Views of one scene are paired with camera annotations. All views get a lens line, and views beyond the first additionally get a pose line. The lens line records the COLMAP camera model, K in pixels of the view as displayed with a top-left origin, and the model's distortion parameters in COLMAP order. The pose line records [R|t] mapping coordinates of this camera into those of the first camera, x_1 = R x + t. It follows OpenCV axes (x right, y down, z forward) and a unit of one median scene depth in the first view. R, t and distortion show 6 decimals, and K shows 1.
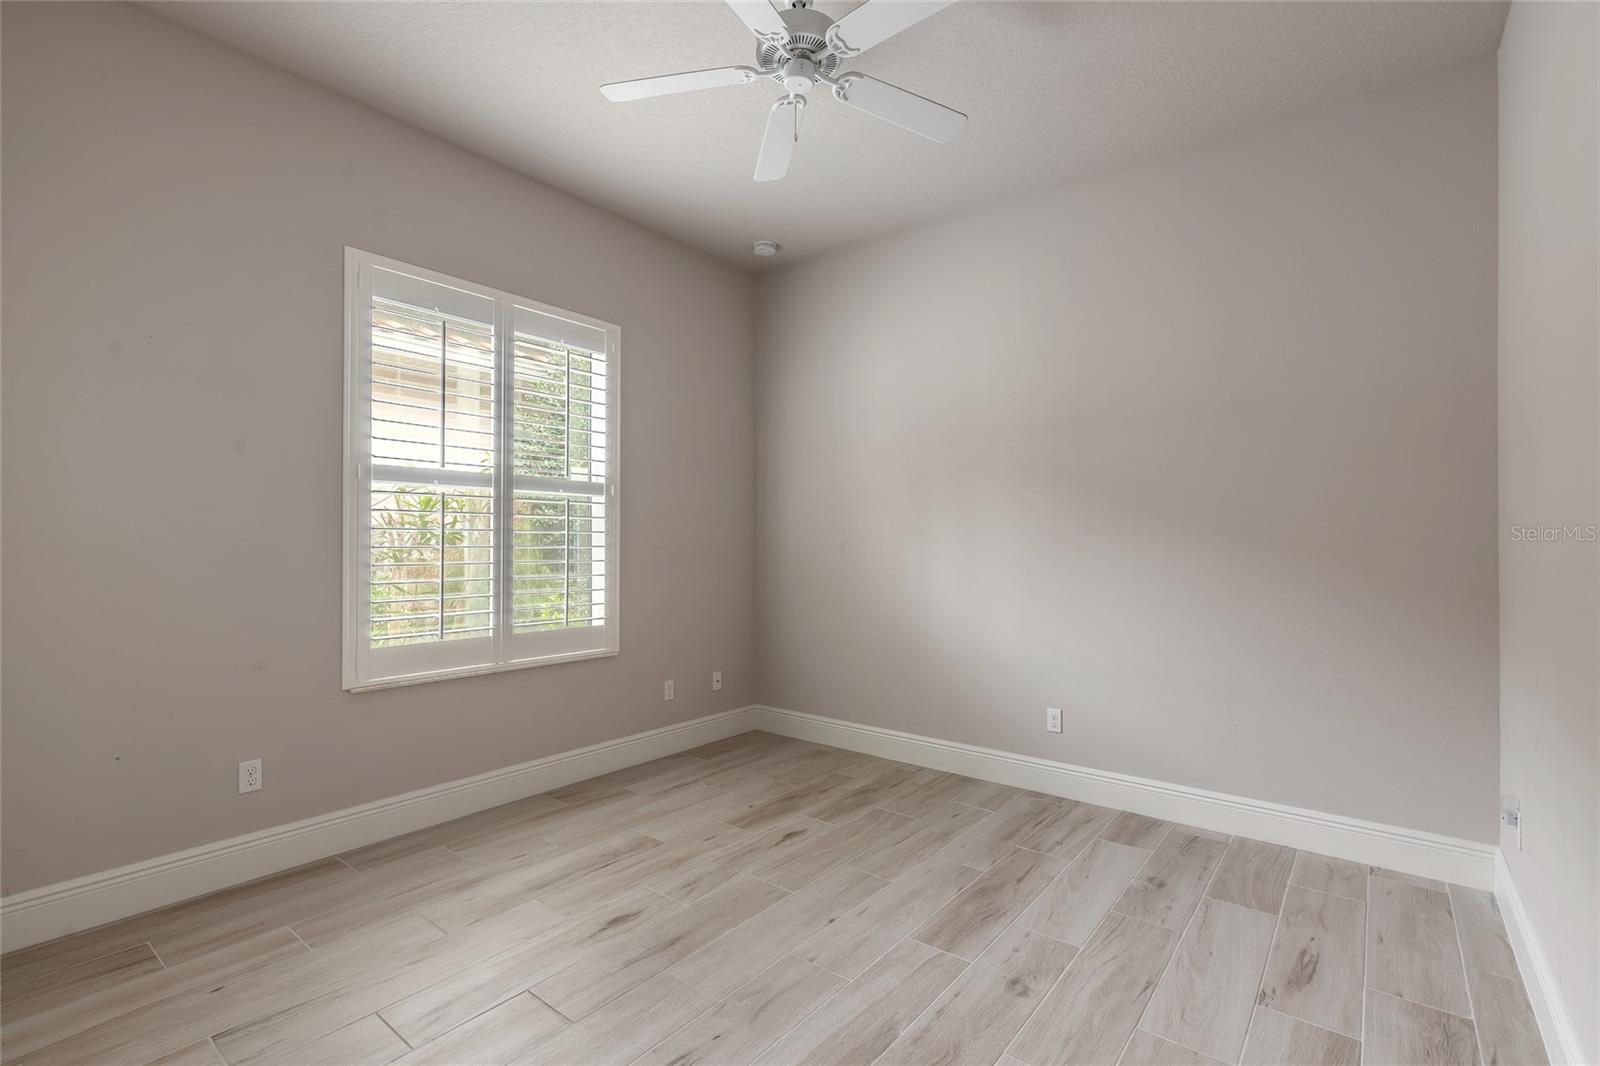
lens RADIAL K [[719.2, 0, 797.1], [0, 719.2, 536.1], [0, 0, 1]] dist [0.005169, -0.000945]
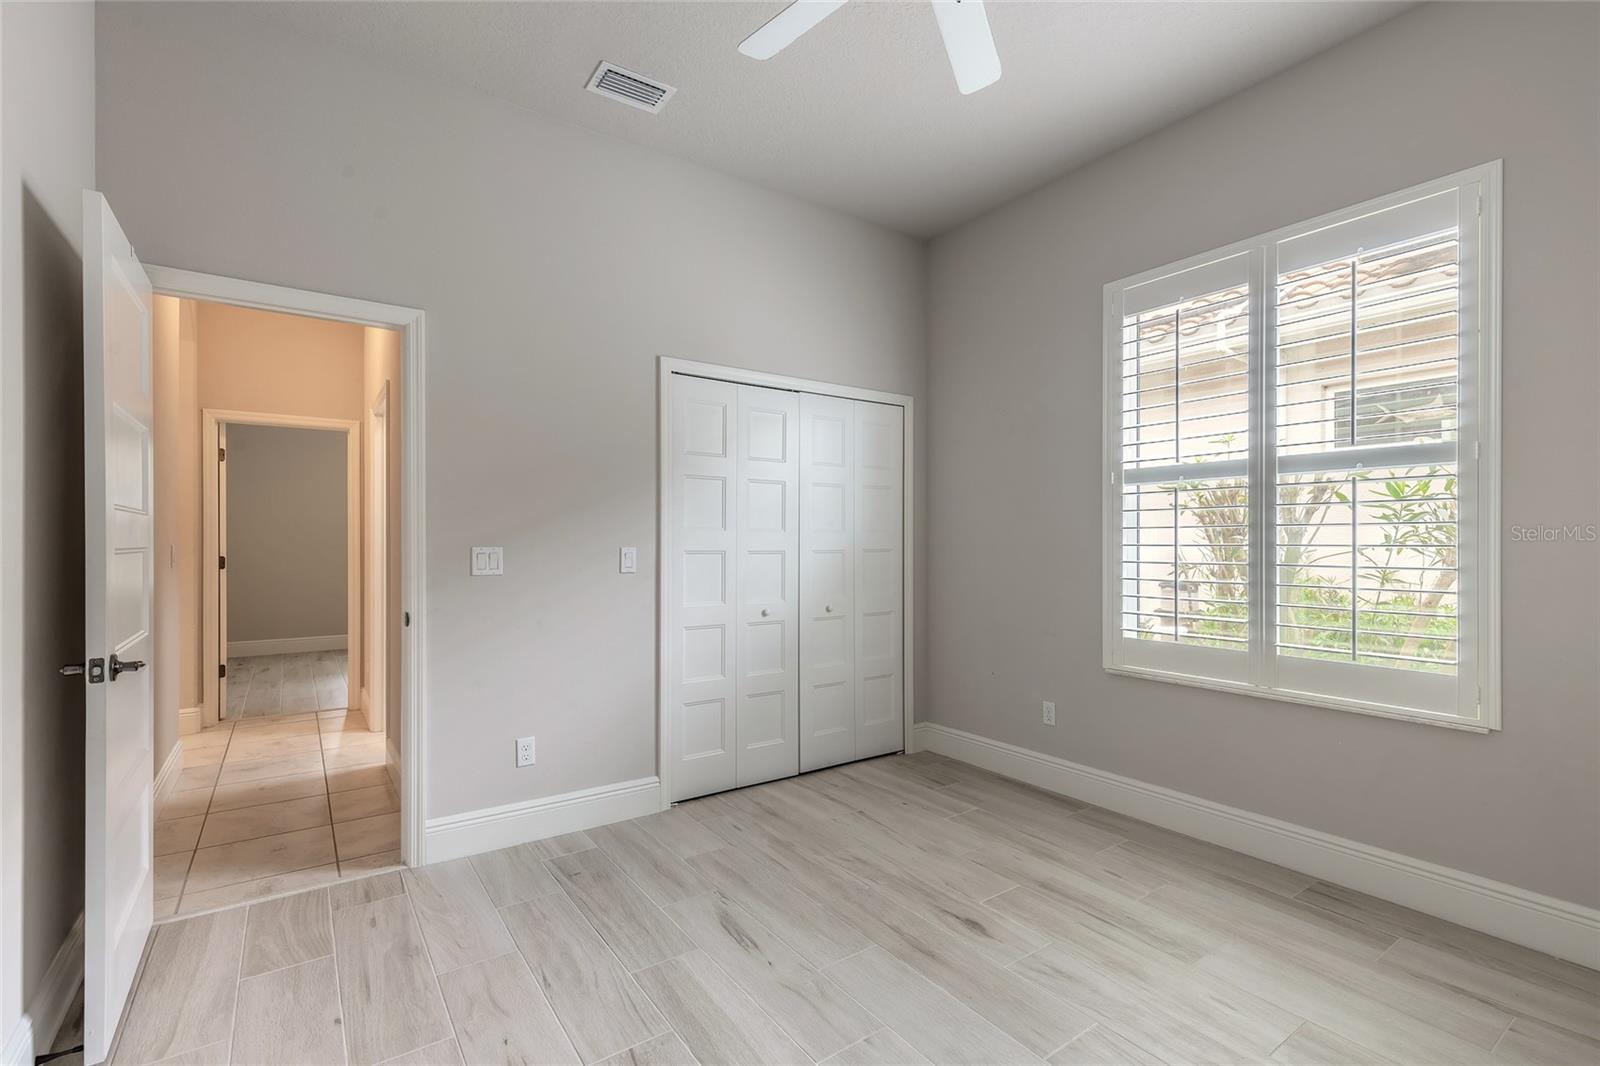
lens RADIAL K [[719.6, 0, 800.3], [0, 719.6, 541.3], [0, 0, 1]] dist [-0.002027, -0.000653]
pose [[-0.278681, -0.004338, -0.960374, 0.561440], [0.009111, 0.999933, -0.007161, 0.011774], [0.960340, -0.010745, -0.278623, 0.776376]]
